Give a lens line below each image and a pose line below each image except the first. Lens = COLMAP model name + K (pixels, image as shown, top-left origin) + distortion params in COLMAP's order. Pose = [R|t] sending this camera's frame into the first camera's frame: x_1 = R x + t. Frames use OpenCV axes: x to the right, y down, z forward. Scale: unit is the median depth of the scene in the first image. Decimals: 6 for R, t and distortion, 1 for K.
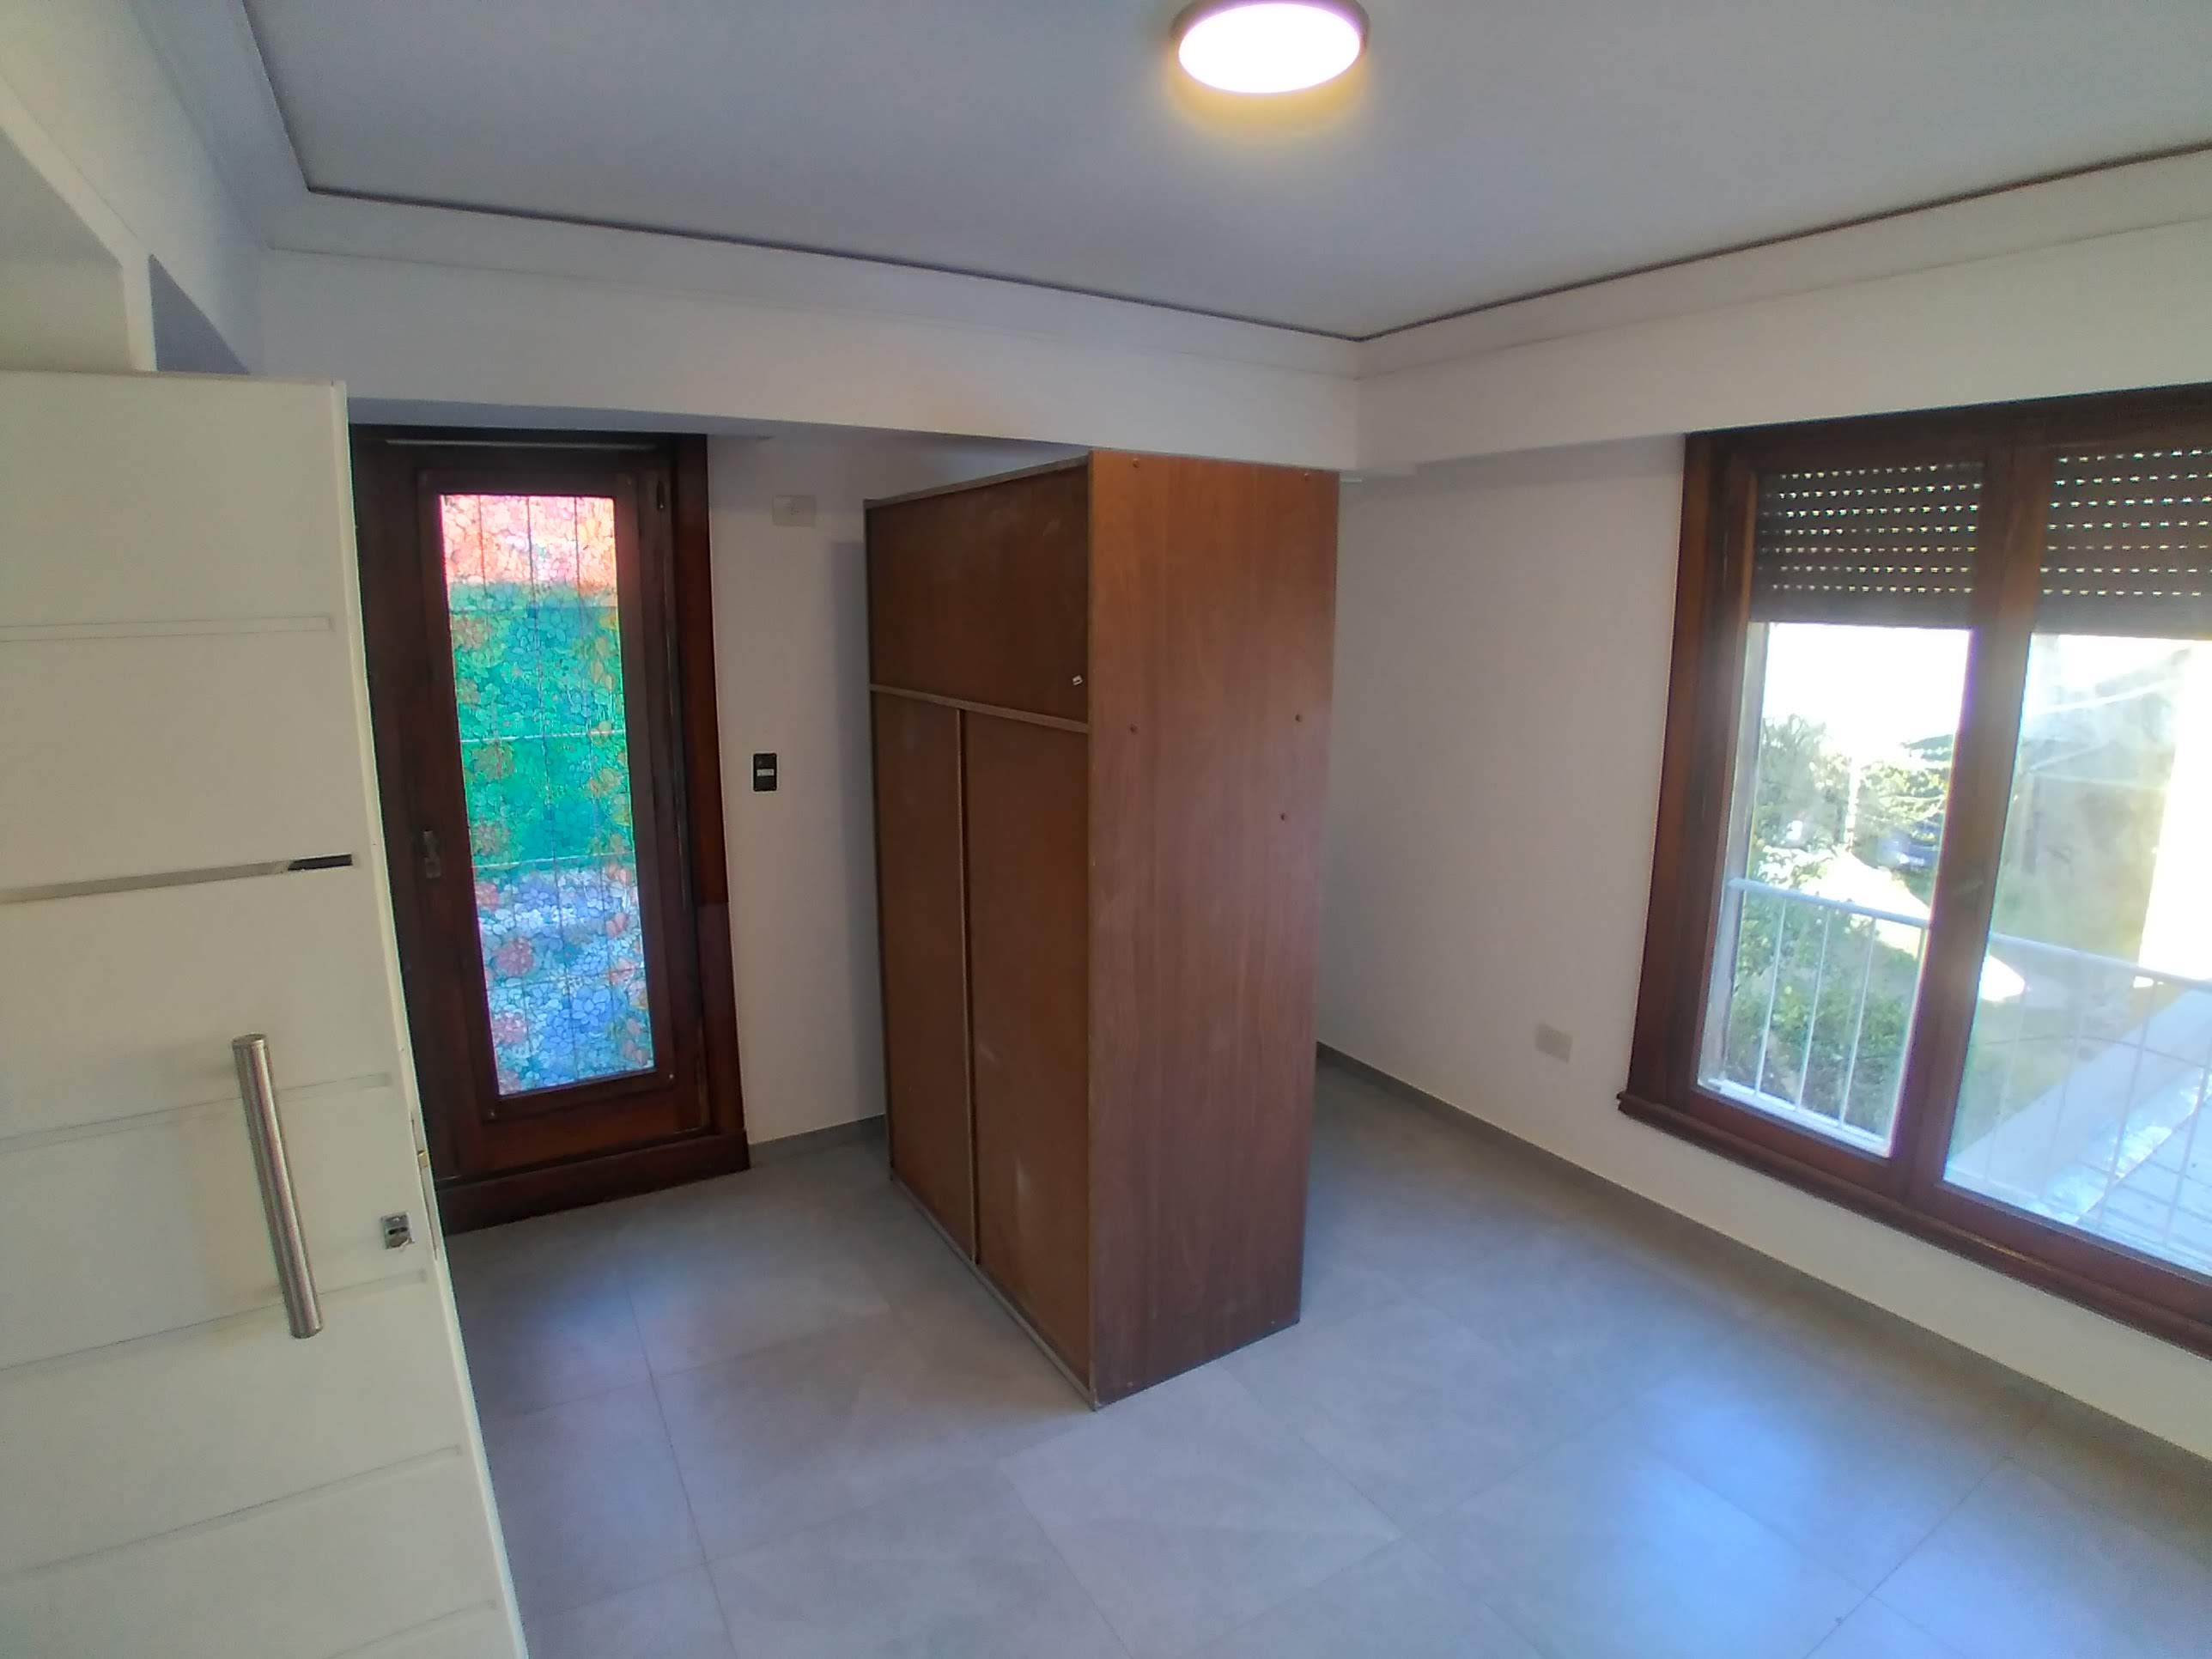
lens RADIAL K [[1107.0, 0, 1106.0], [0, 1107.0, 829.5], [0, 0, 1]] dist [-0.117515, 0.000223]
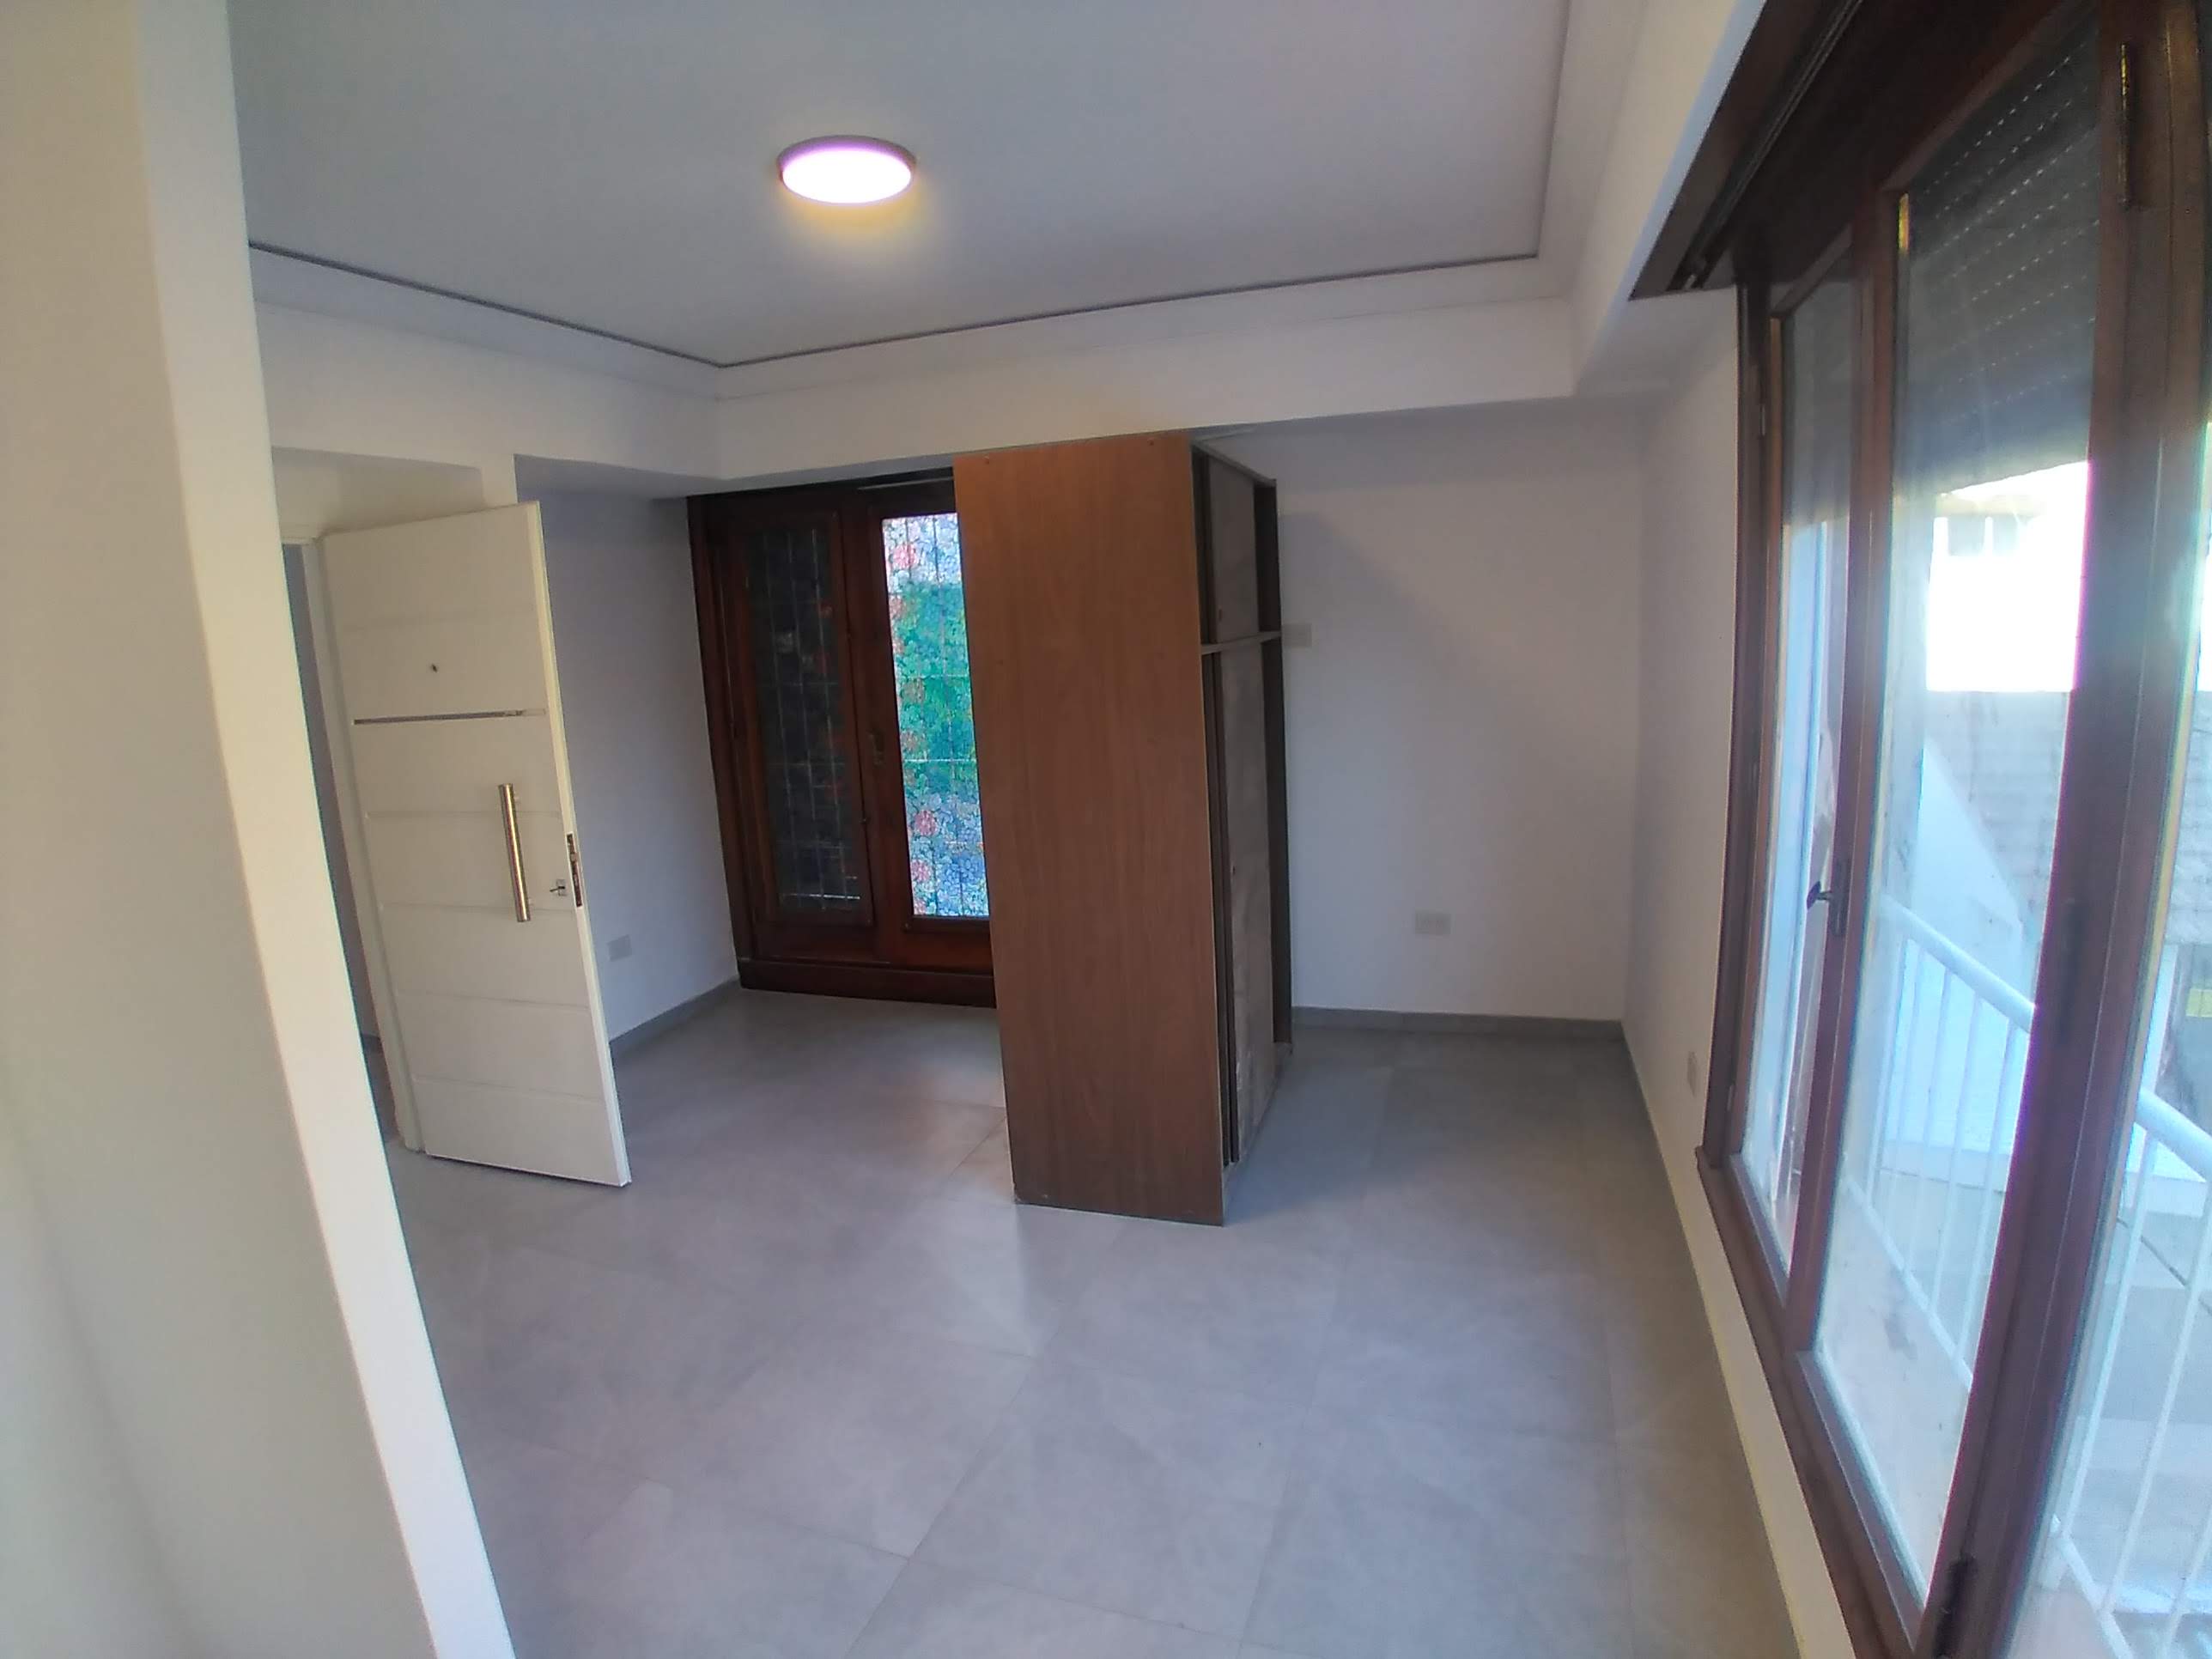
lens RADIAL K [[1107.0, 0, 1106.0], [0, 1107.0, 829.5], [0, 0, 1]] dist [-0.117515, 0.000223]
pose [[0.652126, 0.107053, -0.750514, 0.810897], [-0.095419, 0.993697, 0.058831, 0.013494], [0.752082, 0.033248, 0.658230, 0.175020]]
